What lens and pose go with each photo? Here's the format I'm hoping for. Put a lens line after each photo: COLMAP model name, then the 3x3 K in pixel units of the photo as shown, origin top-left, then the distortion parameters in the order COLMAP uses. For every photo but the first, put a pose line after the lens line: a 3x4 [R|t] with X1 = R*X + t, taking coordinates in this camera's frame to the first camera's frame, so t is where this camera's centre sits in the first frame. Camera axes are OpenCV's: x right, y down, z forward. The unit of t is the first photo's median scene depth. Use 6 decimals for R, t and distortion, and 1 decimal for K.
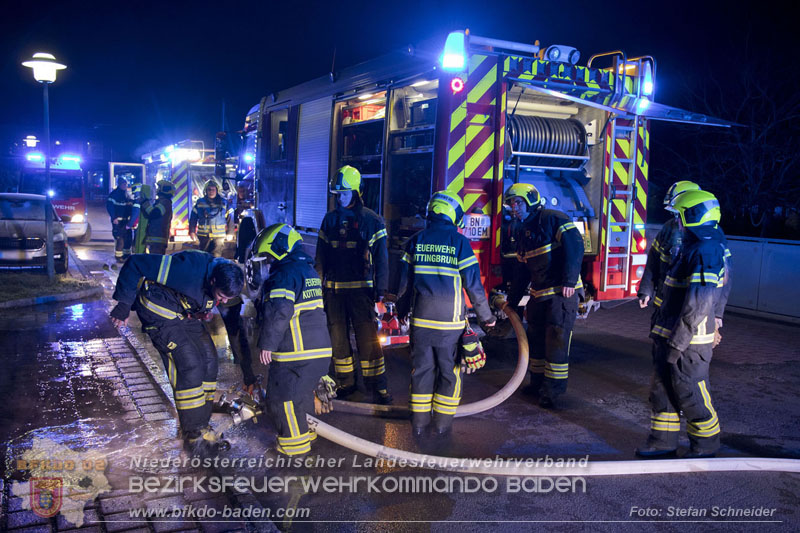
lens RADIAL K [[719.2, 0, 403.0], [0, 719.2, 293.3], [0, 0, 1]] dist [-0.016645, 0.002892]
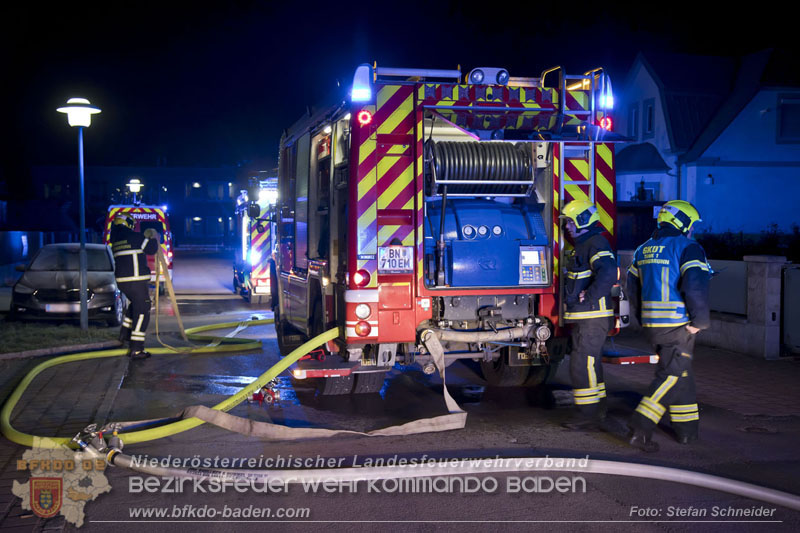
lens RADIAL K [[937.6, 0, 400.0], [0, 937.6, 266.5], [0, 0, 1]] dist [0.149083, -0.003770]
pose [[0.968013, -0.025607, -0.249591, 0.422167], [-0.000697, 0.994500, -0.104737, 0.050025], [0.250900, 0.101560, 0.962671, -0.214632]]
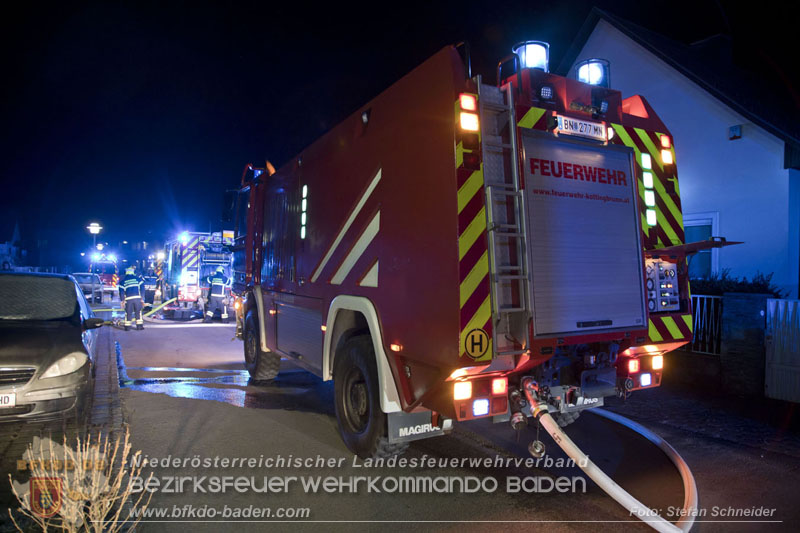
lens RADIAL K [[540.9, 0, 399.9], [0, 540.9, 273.5], [0, 0, 1]] dist [-0.122572, 0.066359]
pose [[0.999582, -0.011927, 0.026324, 1.124598], [0.015358, 0.990829, -0.134246, 0.268405], [-0.024481, 0.134594, 0.990598, -1.813433]]
